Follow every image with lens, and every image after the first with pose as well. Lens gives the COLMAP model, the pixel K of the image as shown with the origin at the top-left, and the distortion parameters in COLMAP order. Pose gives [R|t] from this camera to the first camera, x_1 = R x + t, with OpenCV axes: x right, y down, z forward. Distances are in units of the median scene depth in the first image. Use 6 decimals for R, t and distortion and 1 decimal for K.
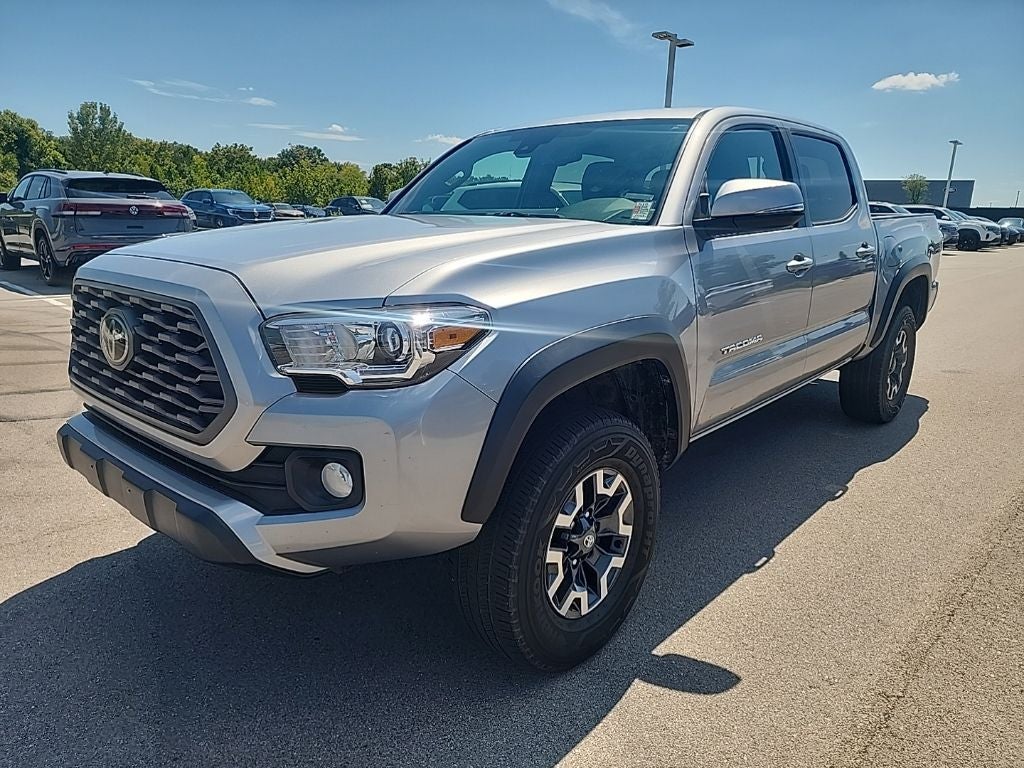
lens RADIAL K [[692.4, 0, 520.0], [0, 692.4, 380.0], [0, 0, 1]] dist [0.062523, -0.054981]
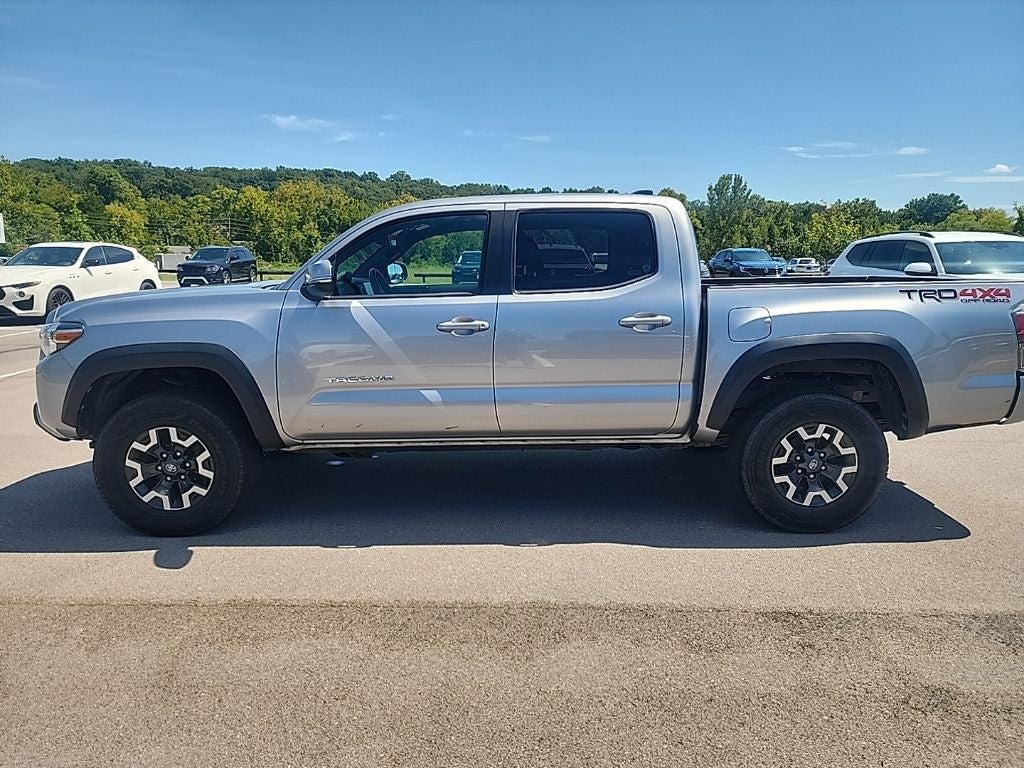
lens RADIAL K [[697.3, 0, 509.0], [0, 697.3, 384.3], [0, 0, 1]] dist [0.063360, -0.051728]
pose [[0.667878, 0.116155, -0.735151, 1.673451], [-0.167630, 0.985844, 0.003475, -0.105488], [0.725148, 0.120912, 0.677895, 0.338583]]
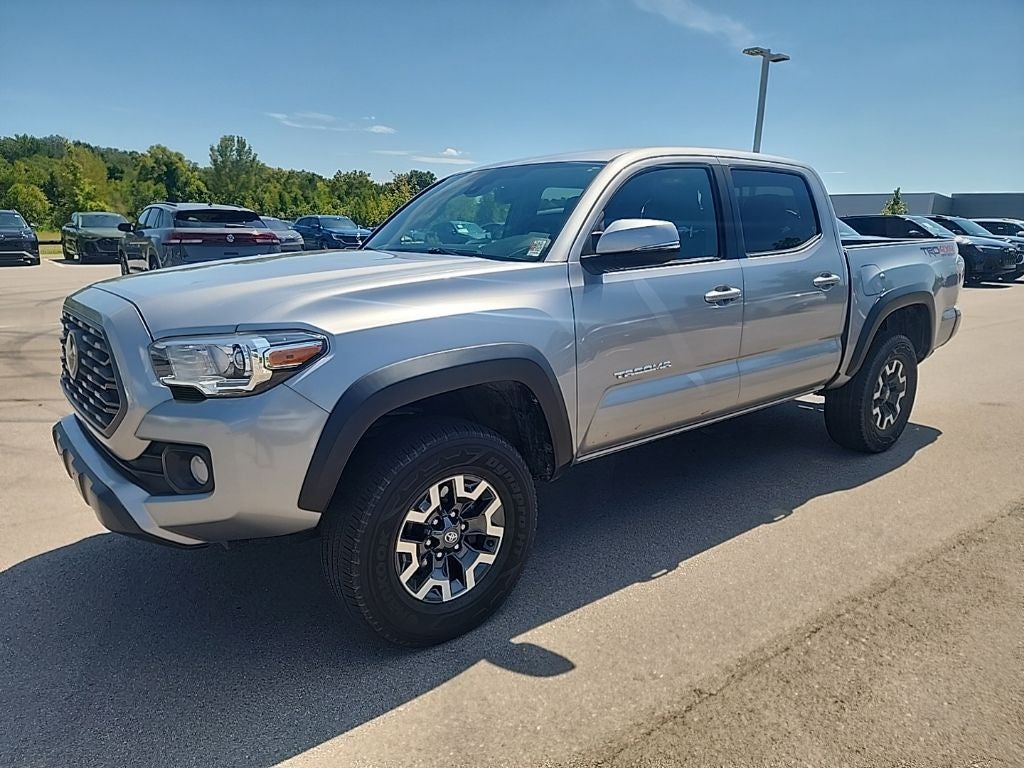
lens RADIAL K [[697.2, 0, 514.0], [0, 697.2, 393.5], [0, 0, 1]] dist [0.056856, -0.050993]
pose [[0.987195, 0.026637, -0.157276, 0.326412], [-0.028215, 0.999571, -0.007812, -0.000031], [0.157000, 0.012150, 0.987524, -0.111407]]
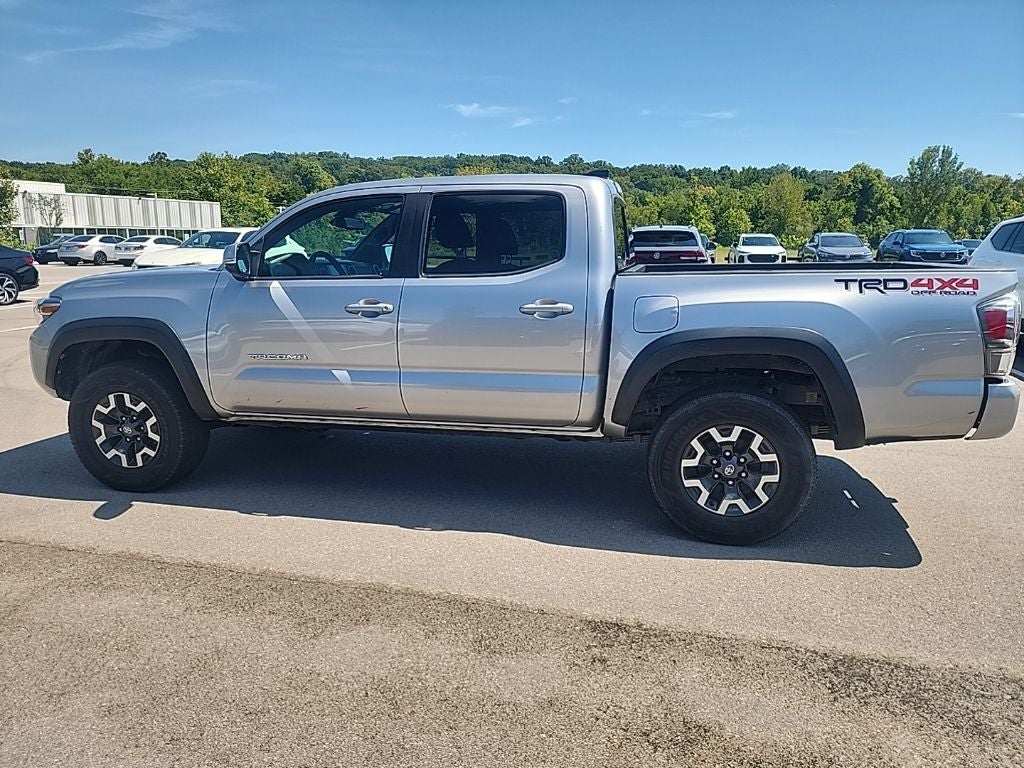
lens RADIAL K [[694.4, 0, 512.0], [0, 694.4, 384.0], [0, 0, 1]] dist [0.067179, -0.060012]
pose [[0.475628, 0.160774, -0.864829, 1.975974], [-0.203746, 0.976554, 0.069490, -0.214279], [0.855725, 0.143154, 0.497234, 0.797693]]
